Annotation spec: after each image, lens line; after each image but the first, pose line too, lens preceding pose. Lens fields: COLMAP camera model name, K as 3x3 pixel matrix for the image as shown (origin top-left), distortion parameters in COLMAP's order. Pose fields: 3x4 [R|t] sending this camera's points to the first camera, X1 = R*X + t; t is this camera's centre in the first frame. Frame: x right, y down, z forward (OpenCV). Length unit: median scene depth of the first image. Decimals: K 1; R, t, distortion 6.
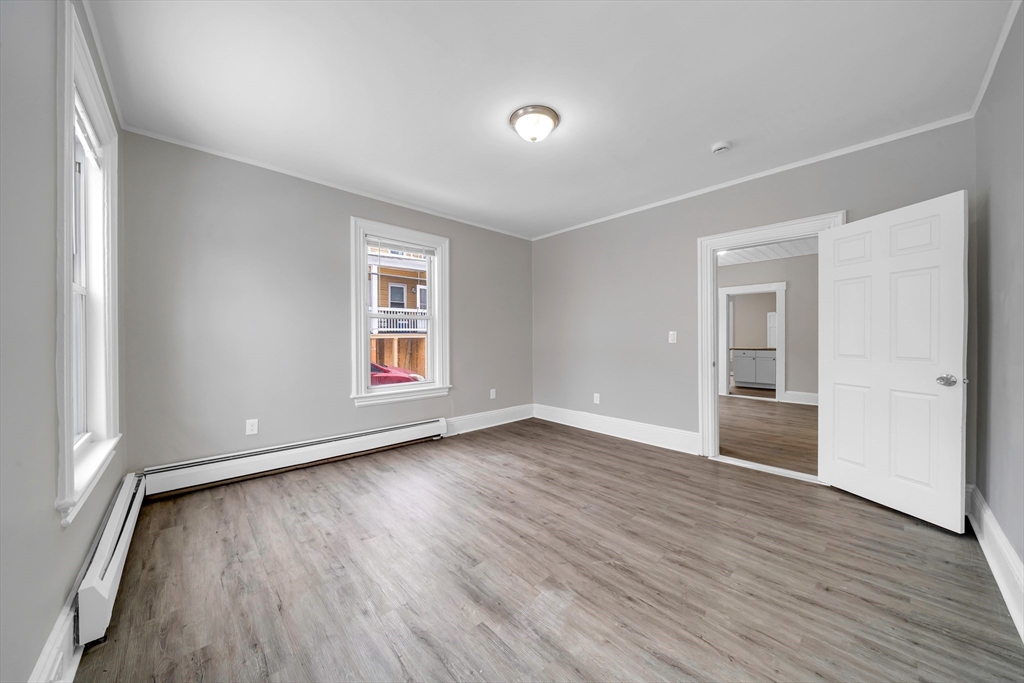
lens RADIAL K [[352.5, 0, 514.9], [0, 352.5, 349.2], [0, 0, 1]] dist [-0.008638, -0.000551]
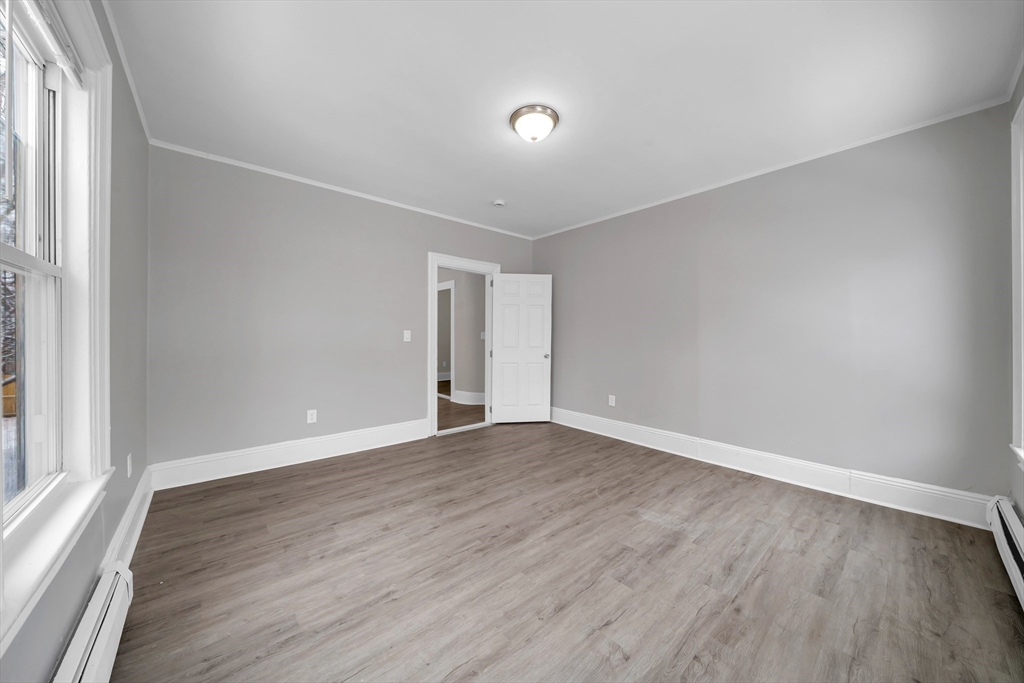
lens RADIAL K [[352.5, 0, 498.3], [0, 352.5, 335.0], [0, 0, 1]] dist [-0.008638, -0.000551]
pose [[0.052482, 0.000816, 0.998622, -0.769601], [0.029891, 0.999550, -0.002388, -0.034208], [-0.998174, 0.029975, 0.052434, 0.843001]]
